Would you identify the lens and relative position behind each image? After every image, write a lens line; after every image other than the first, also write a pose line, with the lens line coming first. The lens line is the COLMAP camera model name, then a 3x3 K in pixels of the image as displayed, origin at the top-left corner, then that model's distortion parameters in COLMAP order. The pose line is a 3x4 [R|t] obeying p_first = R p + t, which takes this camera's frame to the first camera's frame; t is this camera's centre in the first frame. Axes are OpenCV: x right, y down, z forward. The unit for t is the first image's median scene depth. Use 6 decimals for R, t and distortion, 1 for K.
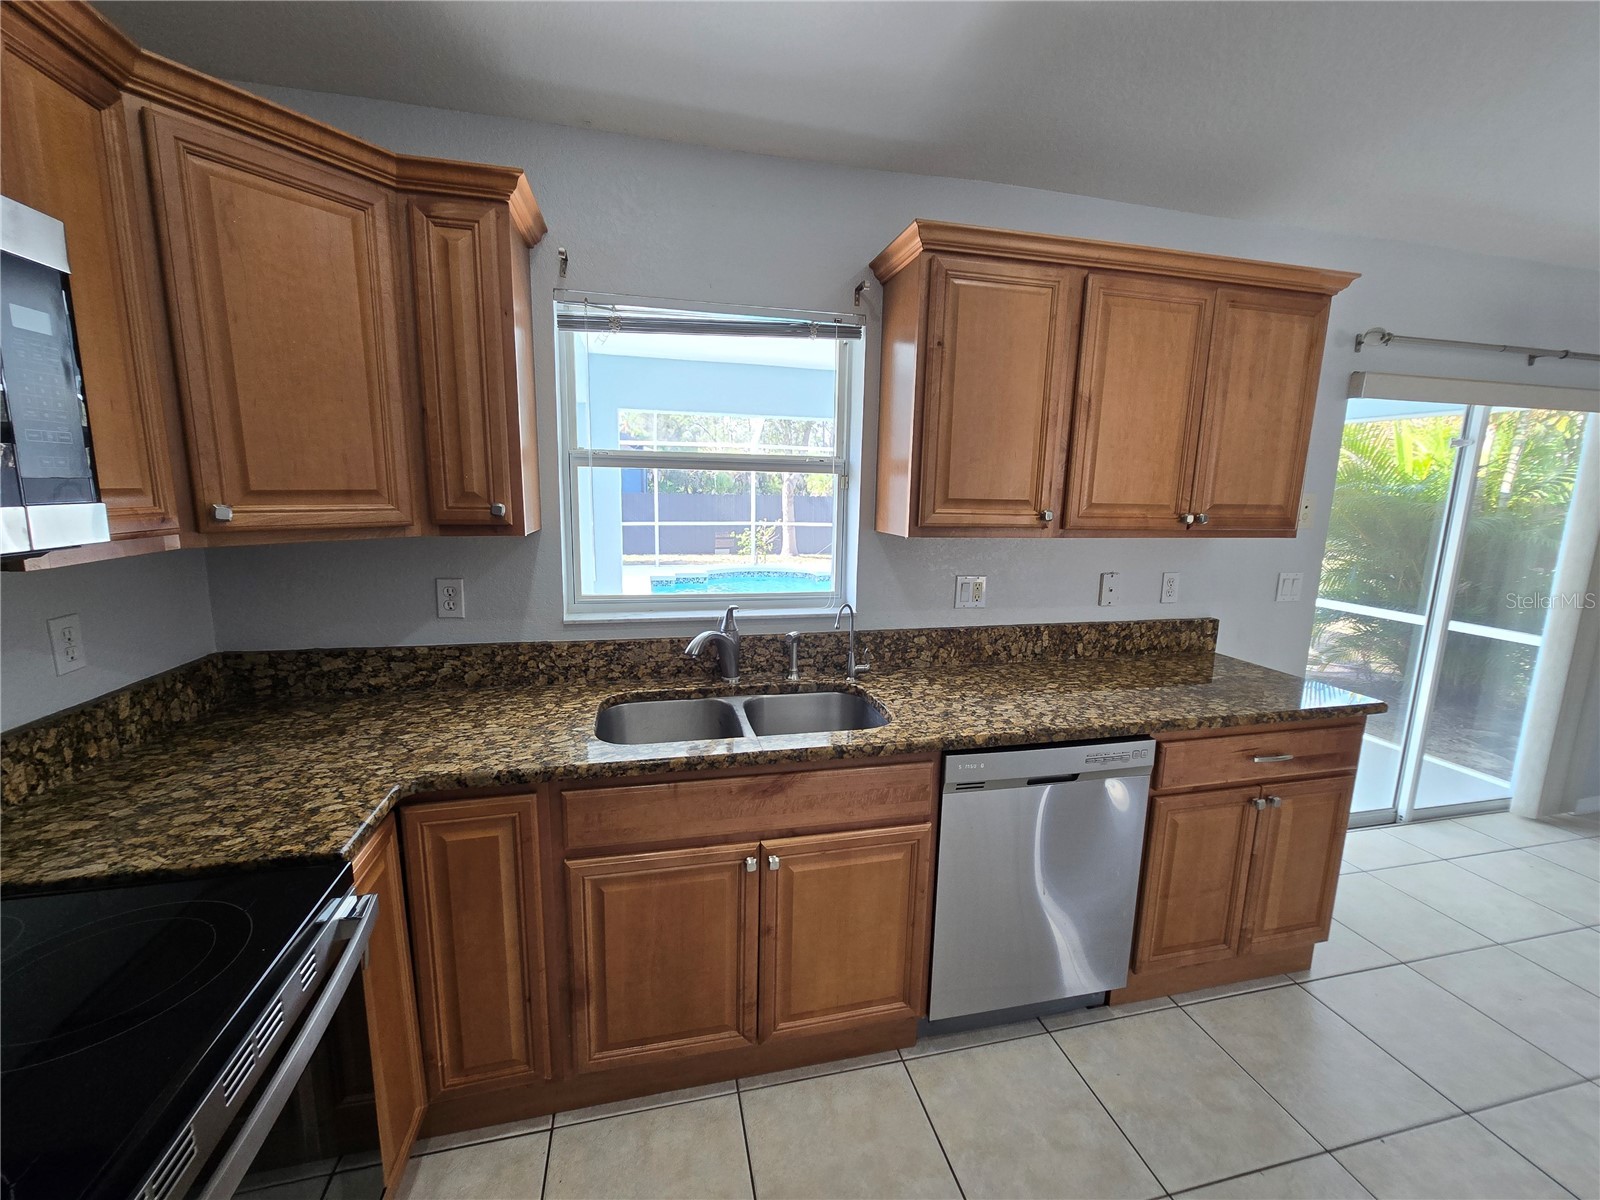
lens RADIAL K [[654.7, 0, 800.4], [0, 654.7, 600.5], [0, 0, 1]] dist [-0.000122, 0.001134]
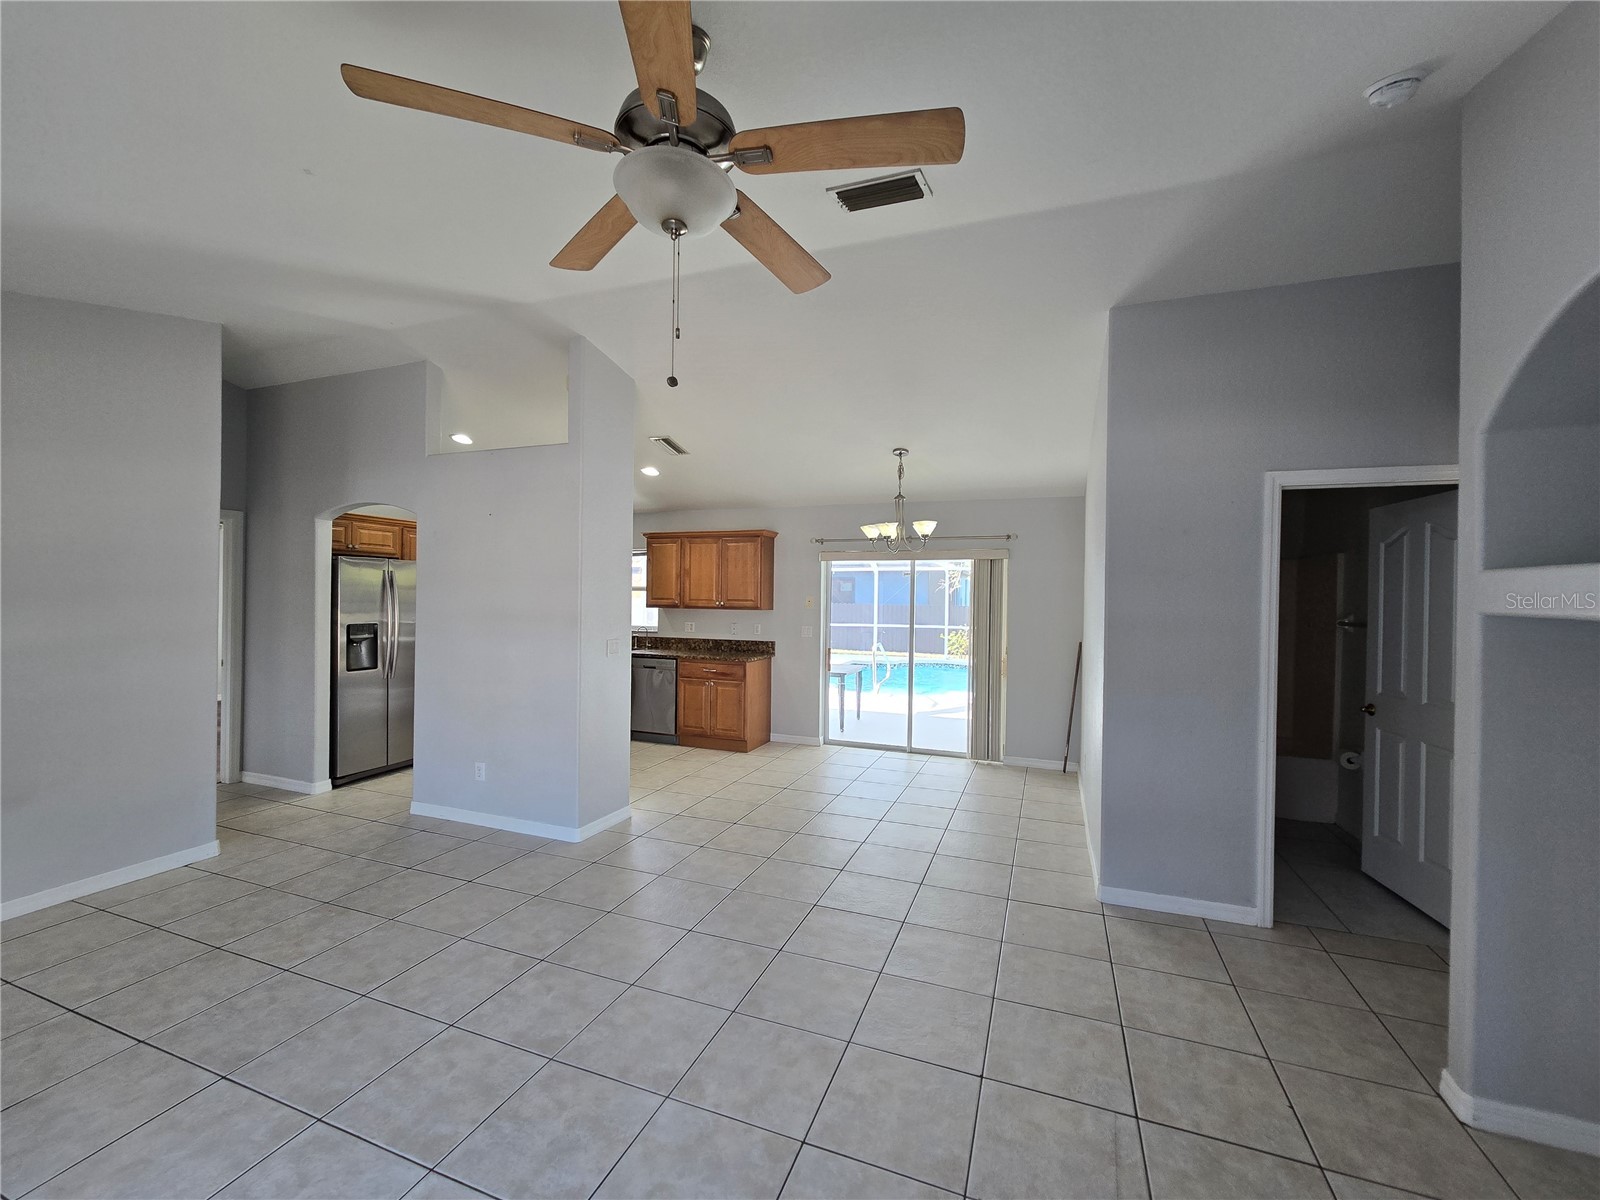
lens RADIAL K [[654.7, 0, 800.0], [0, 654.7, 595.8], [0, 0, 1]] dist [-0.000122, 0.001134]
pose [[0.827331, -0.007339, -0.561667, 2.509006], [-0.093726, 0.984093, -0.150917, 0.269261], [0.553840, 0.177501, 0.813483, -1.360871]]
